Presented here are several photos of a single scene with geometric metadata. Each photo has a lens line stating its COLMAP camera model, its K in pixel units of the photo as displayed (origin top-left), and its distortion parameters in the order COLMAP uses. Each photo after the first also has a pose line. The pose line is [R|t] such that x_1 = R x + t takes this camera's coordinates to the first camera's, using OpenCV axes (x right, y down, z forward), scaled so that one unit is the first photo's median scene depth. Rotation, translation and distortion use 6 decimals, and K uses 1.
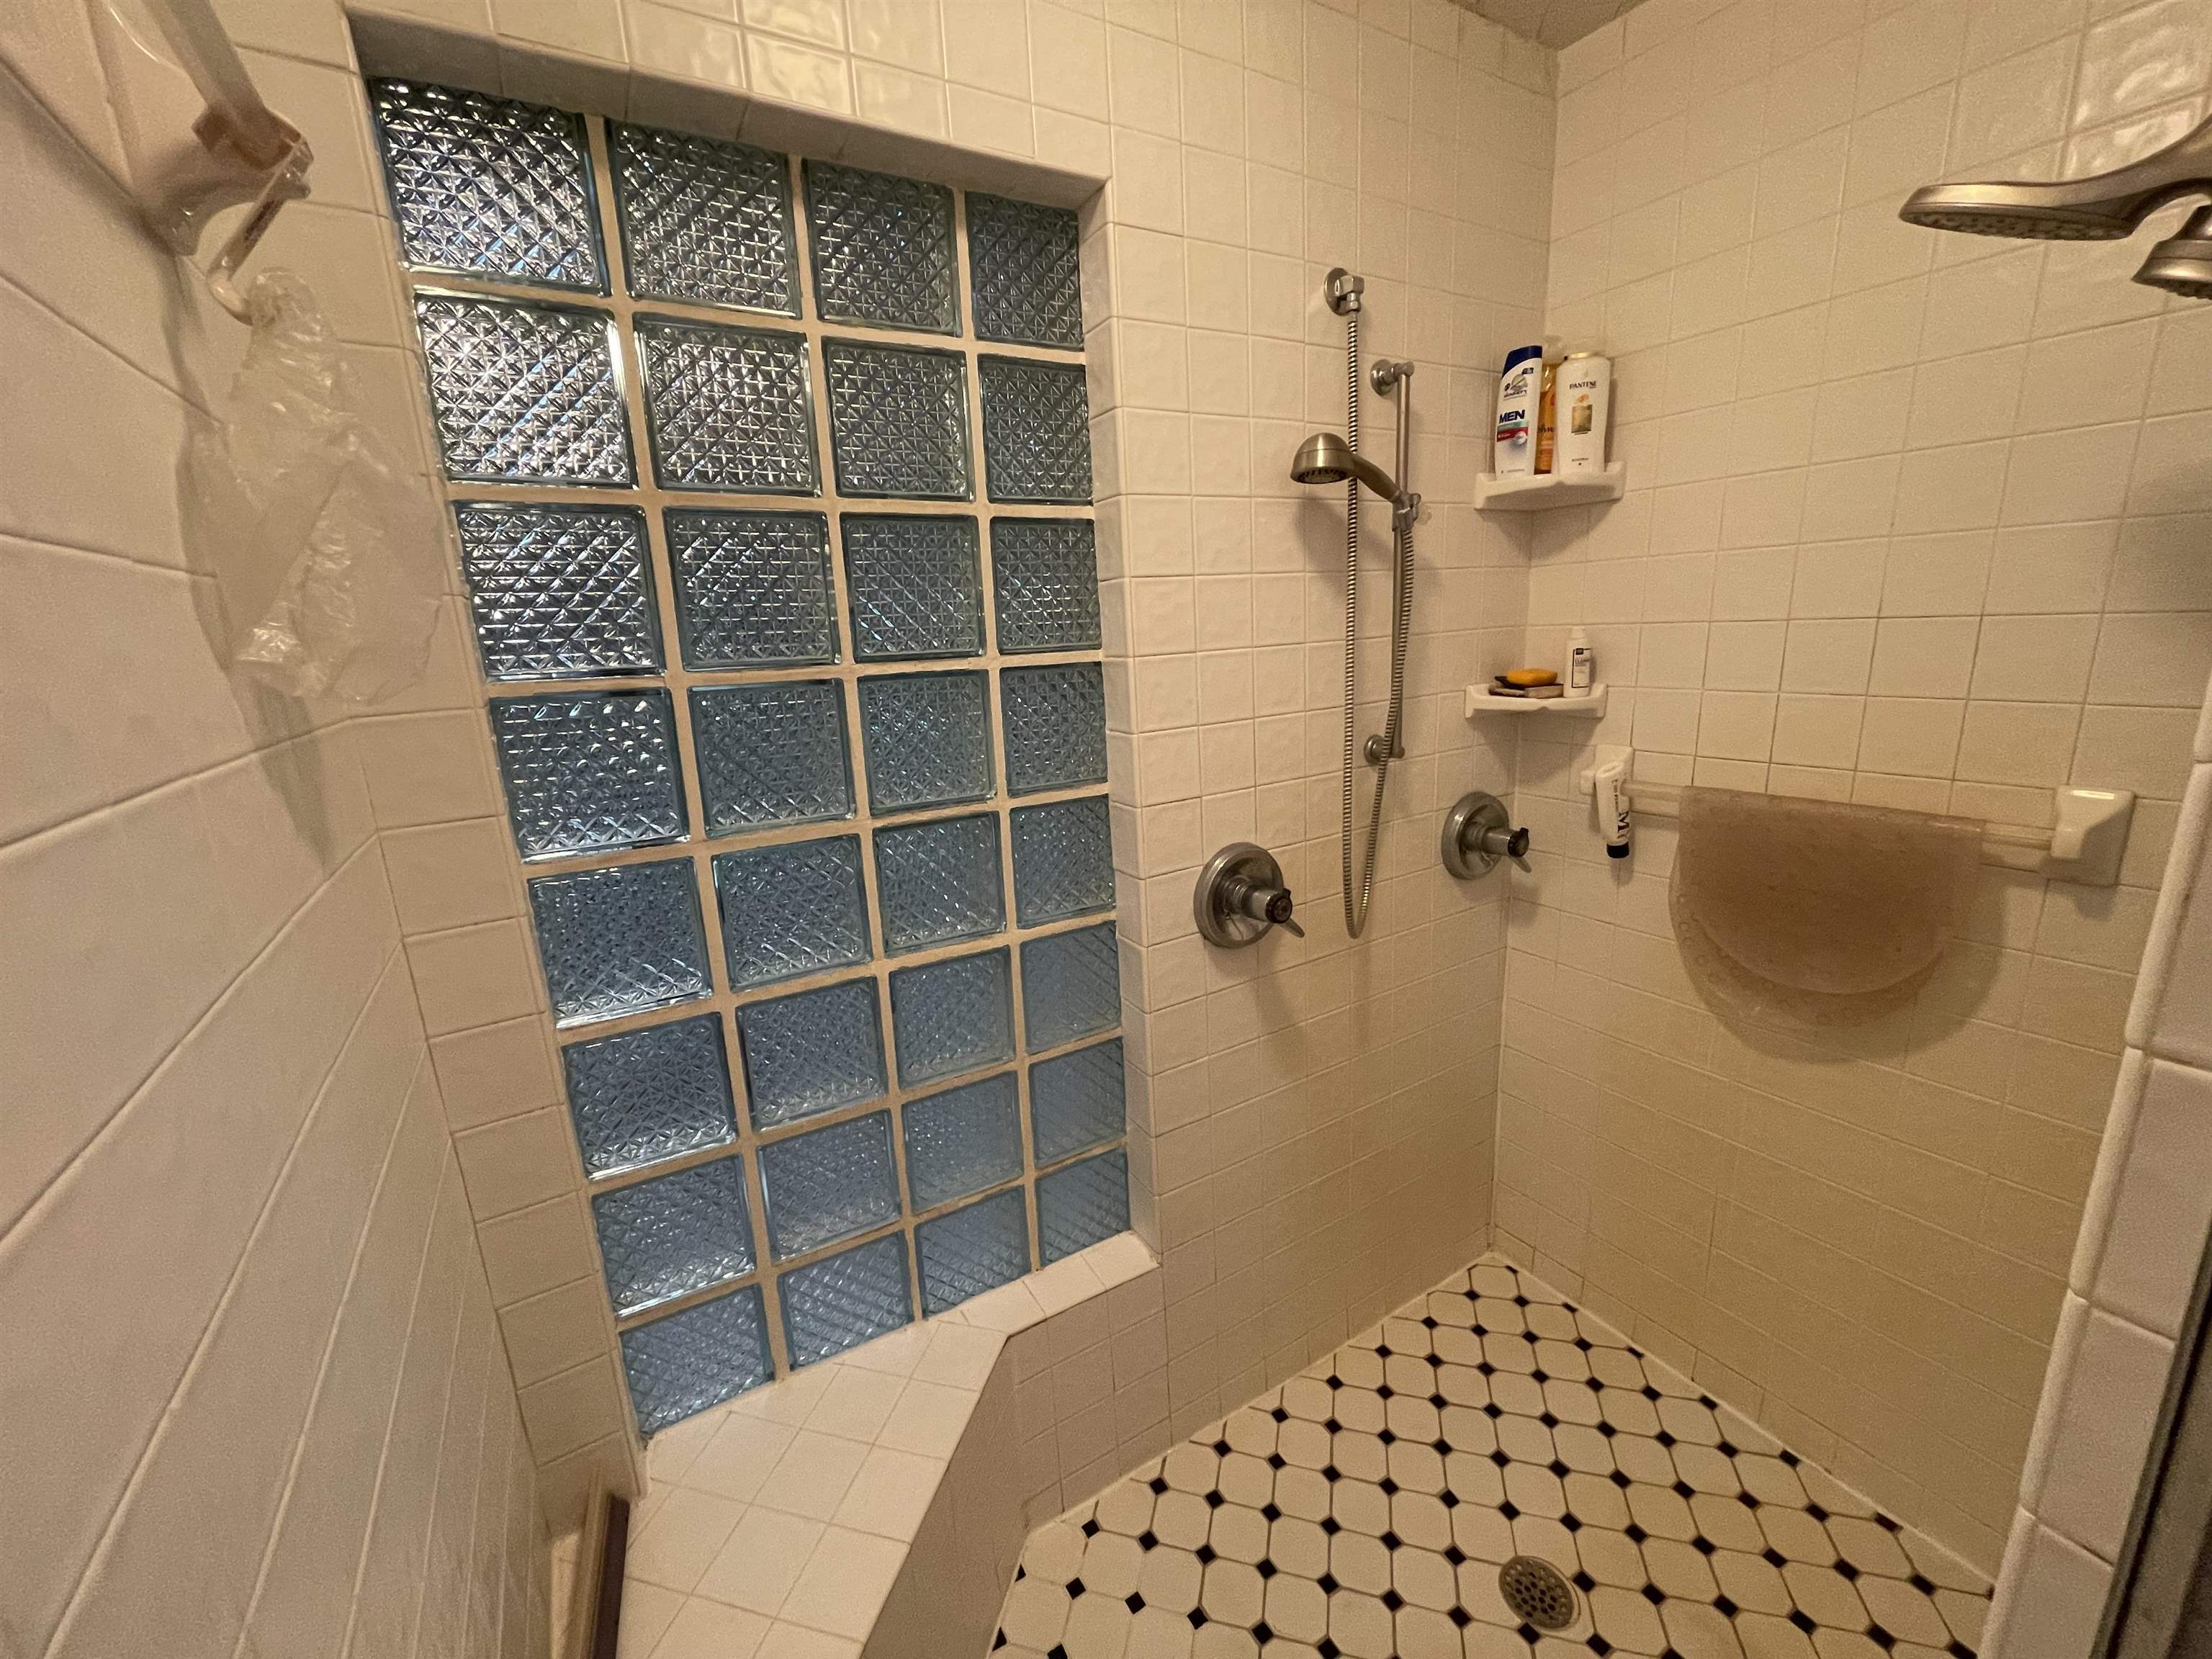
lens RADIAL K [[895.9, 0, 1109.9], [0, 895.9, 822.9], [0, 0, 1]] dist [-0.002779, -0.000208]
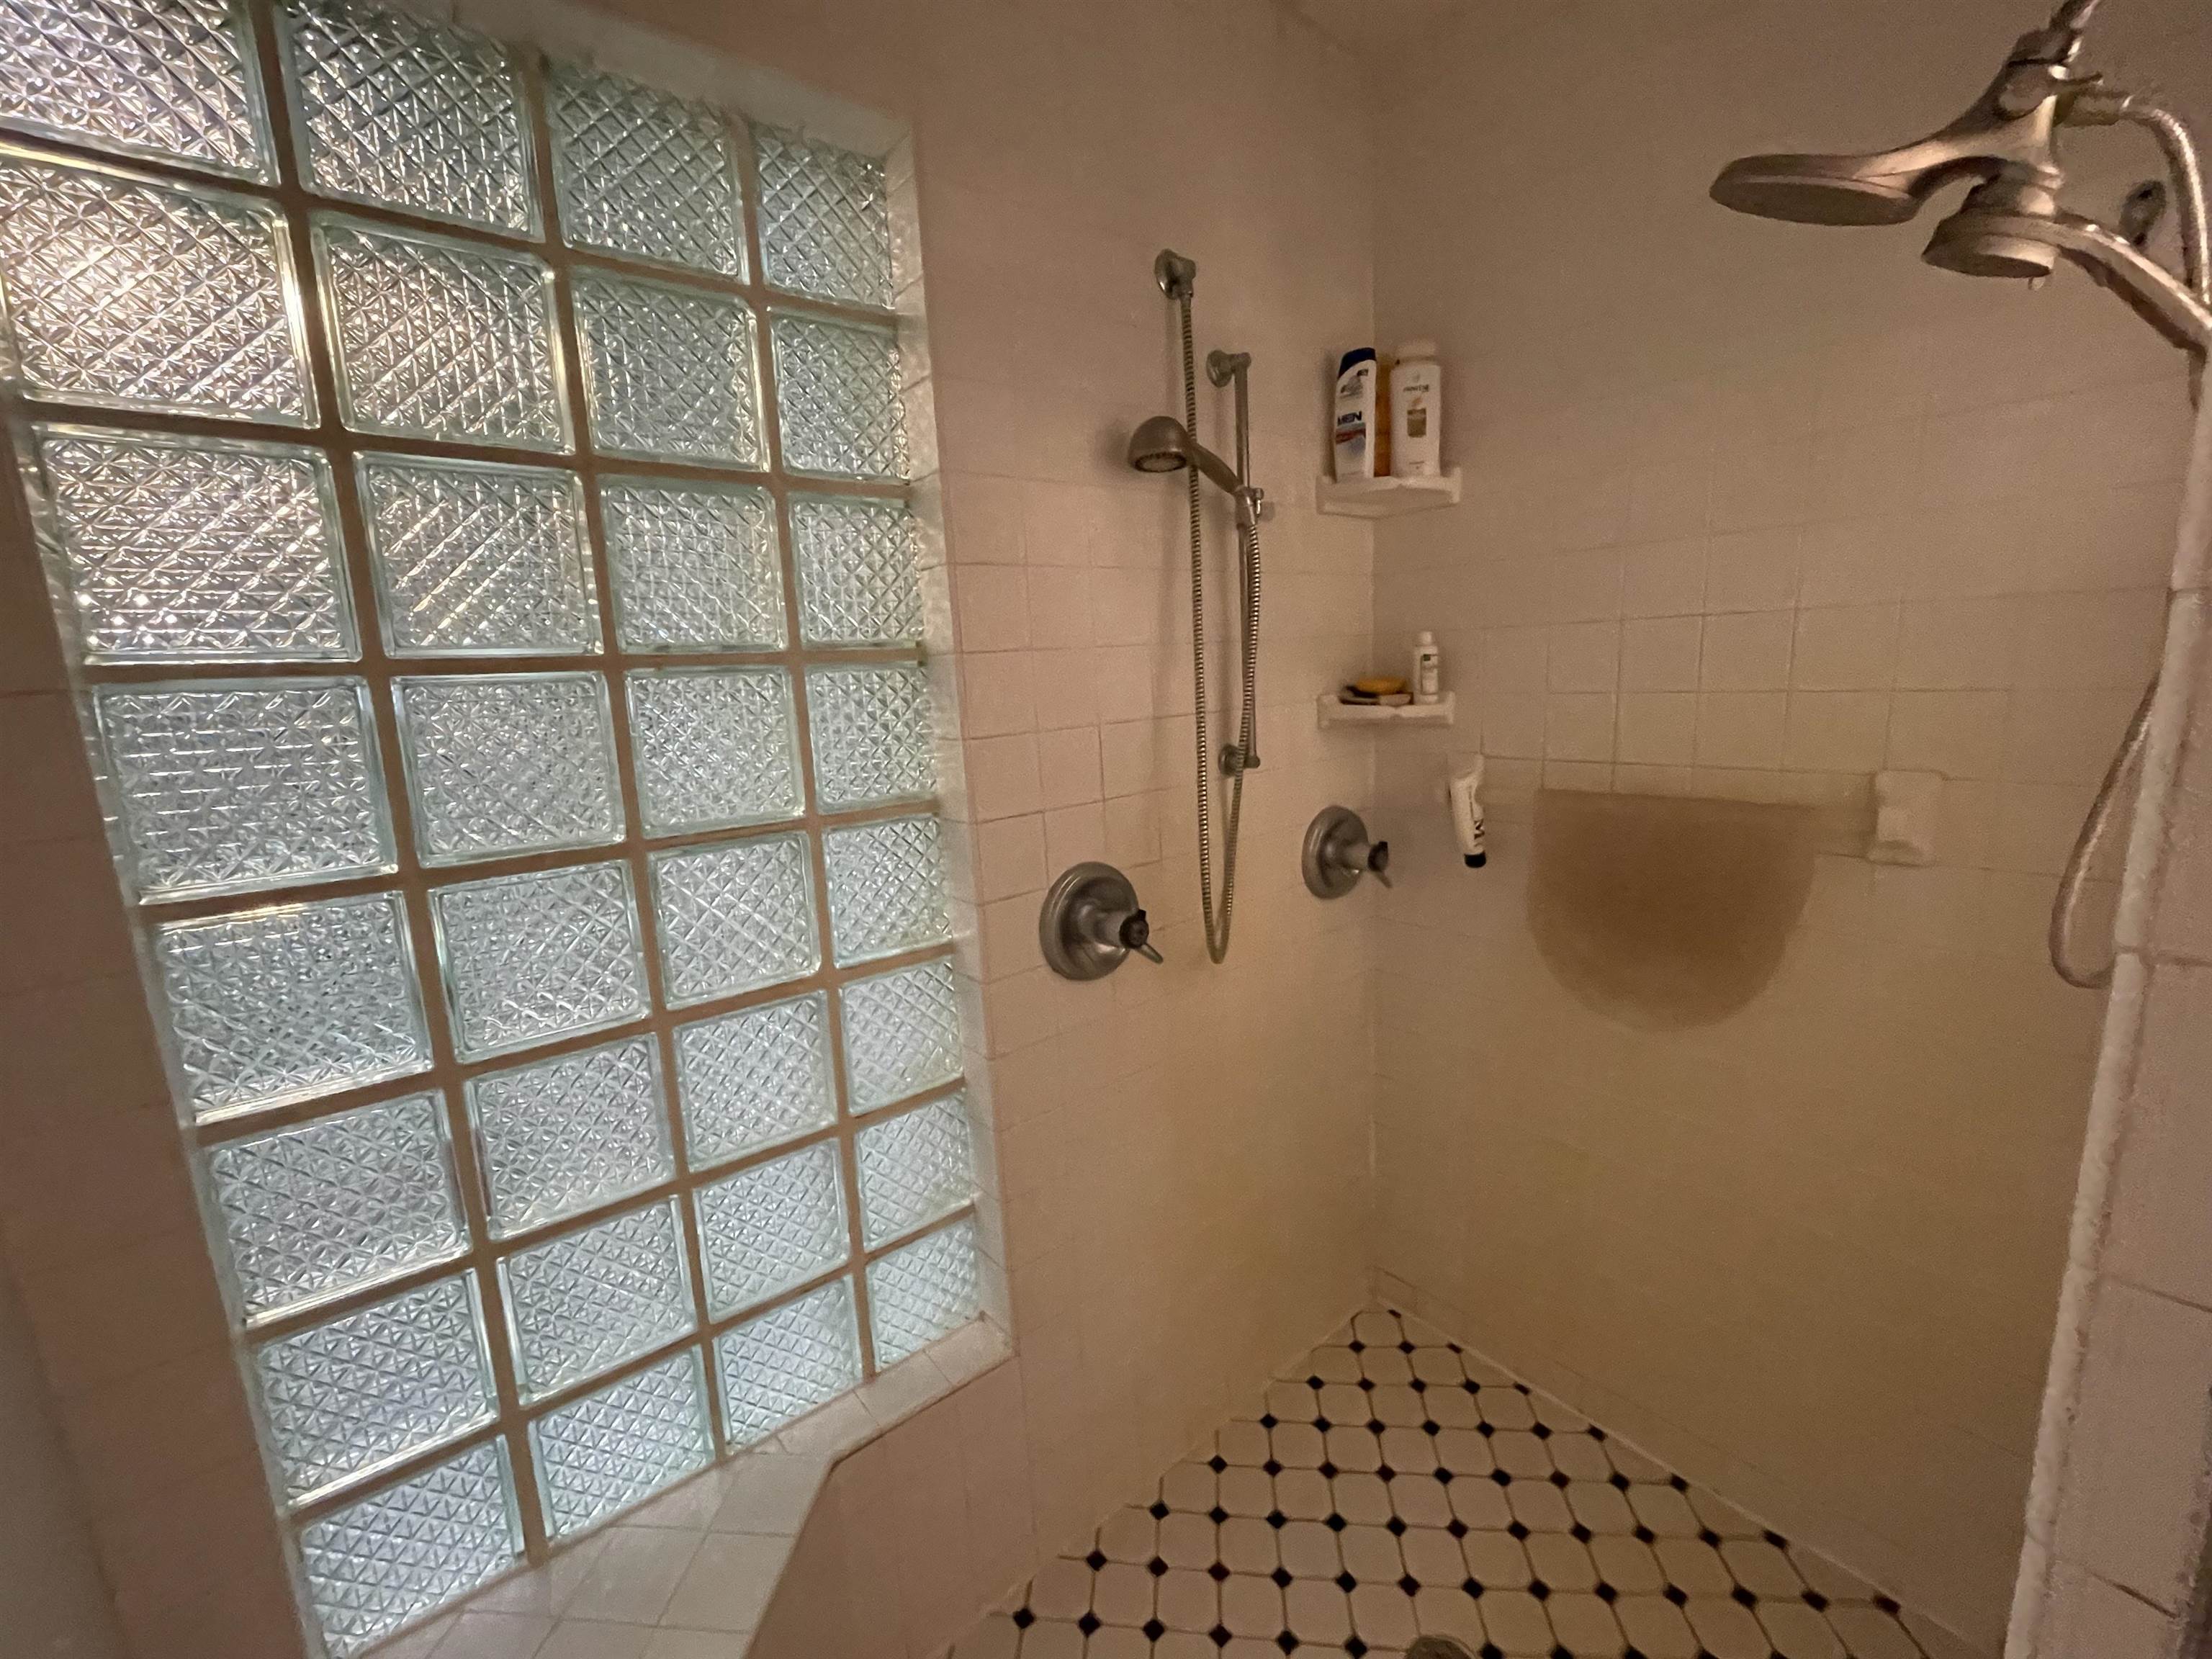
lens RADIAL K [[895.9, 0, 1112.6], [0, 895.9, 841.2], [0, 0, 1]] dist [-0.002779, -0.000208]
pose [[0.987955, -0.029285, 0.151947, 0.031121], [0.037841, 0.997839, -0.053722, 0.049270], [-0.150045, 0.058825, 0.986928, 0.100207]]
